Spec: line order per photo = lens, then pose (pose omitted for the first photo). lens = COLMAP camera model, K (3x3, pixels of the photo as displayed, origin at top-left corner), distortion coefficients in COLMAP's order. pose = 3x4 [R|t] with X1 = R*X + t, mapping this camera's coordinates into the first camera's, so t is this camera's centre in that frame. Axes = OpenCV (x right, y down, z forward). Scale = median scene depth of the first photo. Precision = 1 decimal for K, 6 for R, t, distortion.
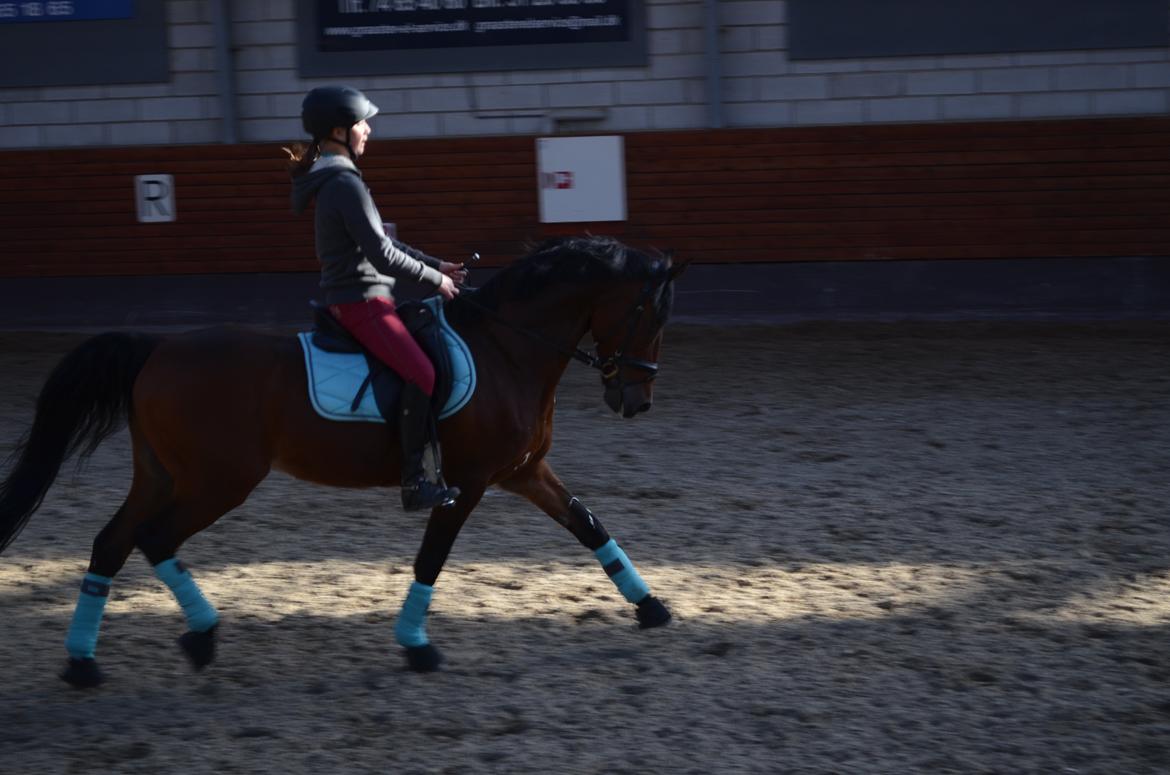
lens RADIAL K [[2663.5, 0, 576.3], [0, 2663.5, 383.9], [0, 0, 1]] dist [0.053663, 0.000000]
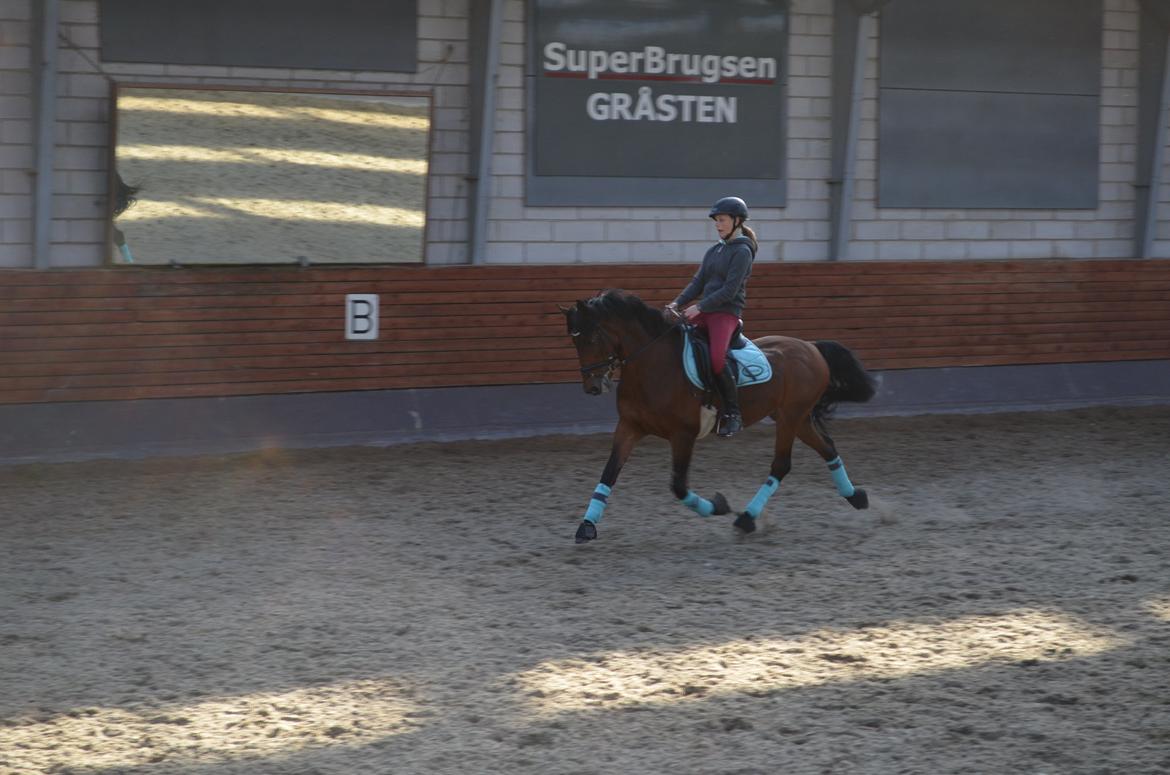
lens RADIAL K [[2663.5, 0, 584.4], [0, 2663.5, 374.4], [0, 0, 1]] dist [0.053663, 0.000000]
pose [[0.701941, -0.006872, 0.712202, -0.907527], [0.055673, 0.997423, -0.045247, 0.001401], [-0.710056, 0.071412, 0.700515, 0.262260]]
